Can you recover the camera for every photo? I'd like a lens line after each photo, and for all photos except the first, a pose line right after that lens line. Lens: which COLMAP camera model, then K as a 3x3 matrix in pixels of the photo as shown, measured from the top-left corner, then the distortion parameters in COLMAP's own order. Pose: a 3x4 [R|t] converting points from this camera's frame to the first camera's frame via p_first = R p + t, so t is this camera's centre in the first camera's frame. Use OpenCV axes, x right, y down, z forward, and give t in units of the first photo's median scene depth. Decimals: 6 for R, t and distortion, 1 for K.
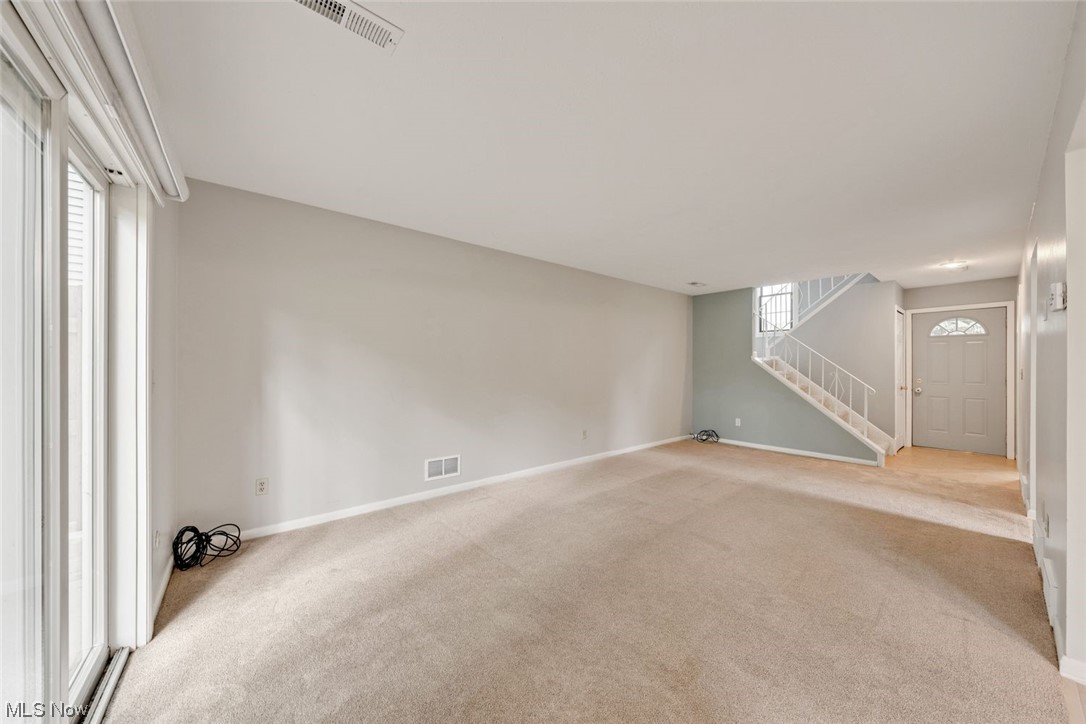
lens RADIAL K [[370.2, 0, 542.4], [0, 370.2, 357.7], [0, 0, 1]] dist [-0.004113, 0.000600]
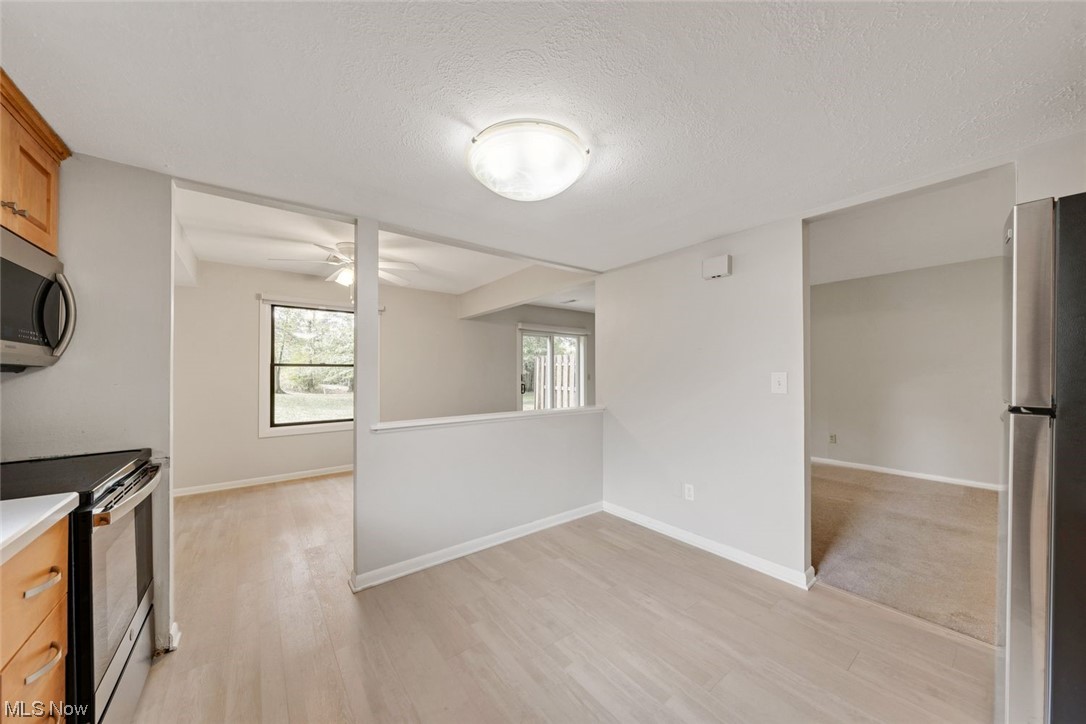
lens RADIAL K [[370.2, 0, 544.4], [0, 370.2, 373.0], [0, 0, 1]] dist [-0.004113, 0.000600]
pose [[-0.022510, -0.005134, -0.999733, 1.553256], [0.022592, 0.999729, -0.005643, 0.009779], [0.999491, -0.022713, -0.022388, 0.272362]]
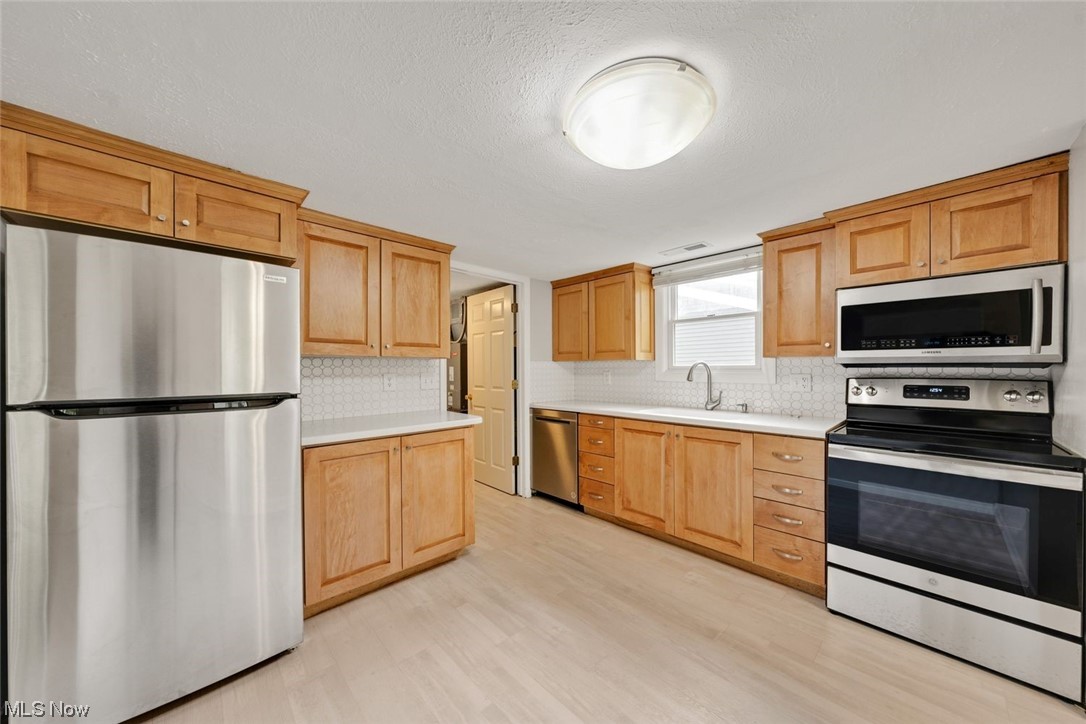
lens RADIAL K [[370.2, 0, 541.2], [0, 370.2, 369.6], [0, 0, 1]] dist [-0.004113, 0.000600]
pose [[-0.067607, -0.004213, 0.997703, 0.792708], [-0.017997, 0.999834, 0.003003, 0.005673], [-0.997550, -0.017752, -0.067672, 0.360042]]
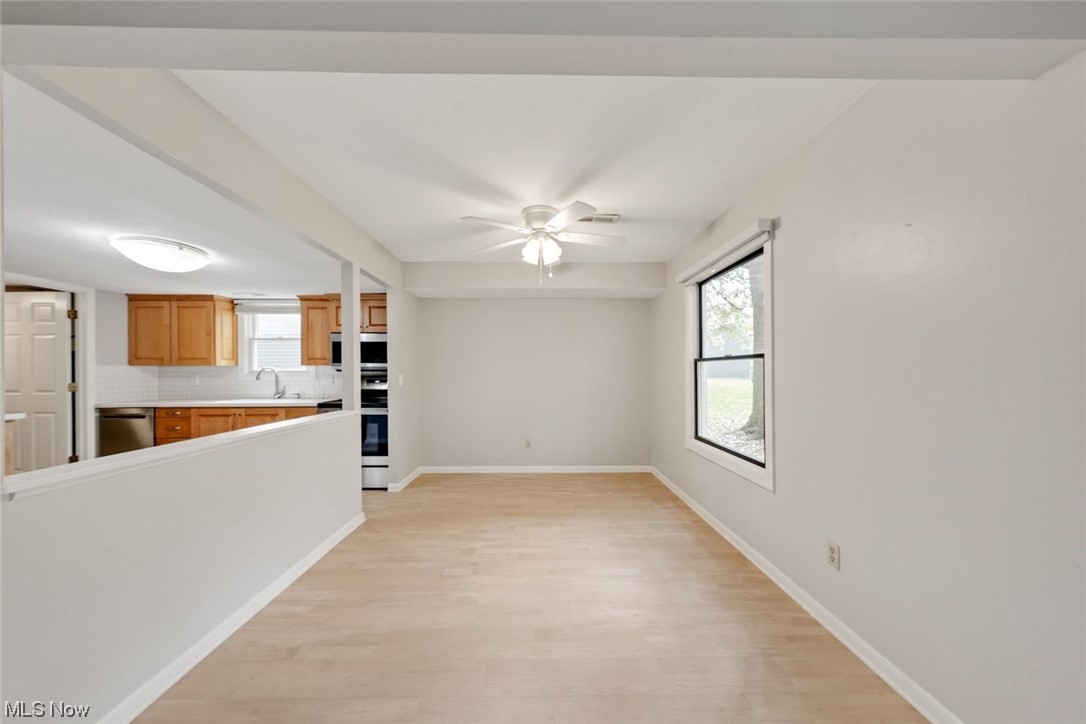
lens RADIAL K [[370.2, 0, 544.0], [0, 370.2, 369.4], [0, 0, 1]] dist [-0.004113, 0.000600]
pose [[-0.784245, 0.001257, 0.620450, 0.097922], [-0.011868, 0.999785, -0.017027, 0.001452], [-0.620338, -0.020716, -0.784061, 0.354147]]
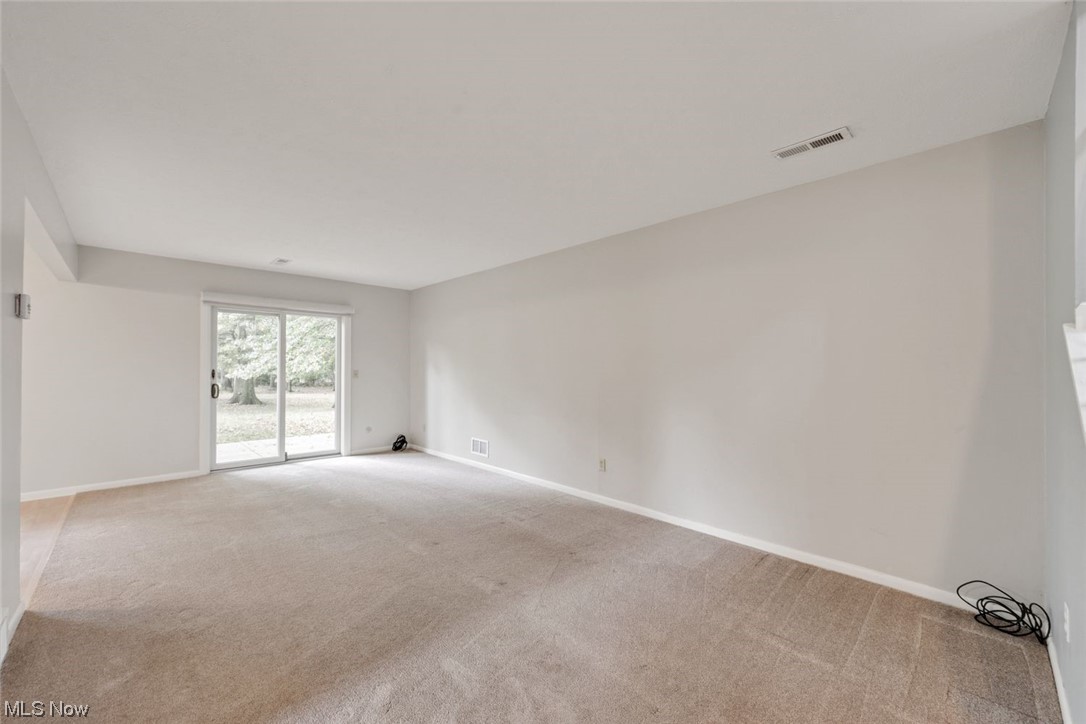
lens RADIAL K [[421.5, 0, 544.3], [0, 421.5, 367.8], [0, 0, 1]] dist [-0.000706, -0.000084]
pose [[0.082849, -0.006830, -0.996539, 1.210064], [0.019711, 0.999792, -0.005213, 0.026803], [0.996367, -0.019211, 0.082967, 1.081404]]
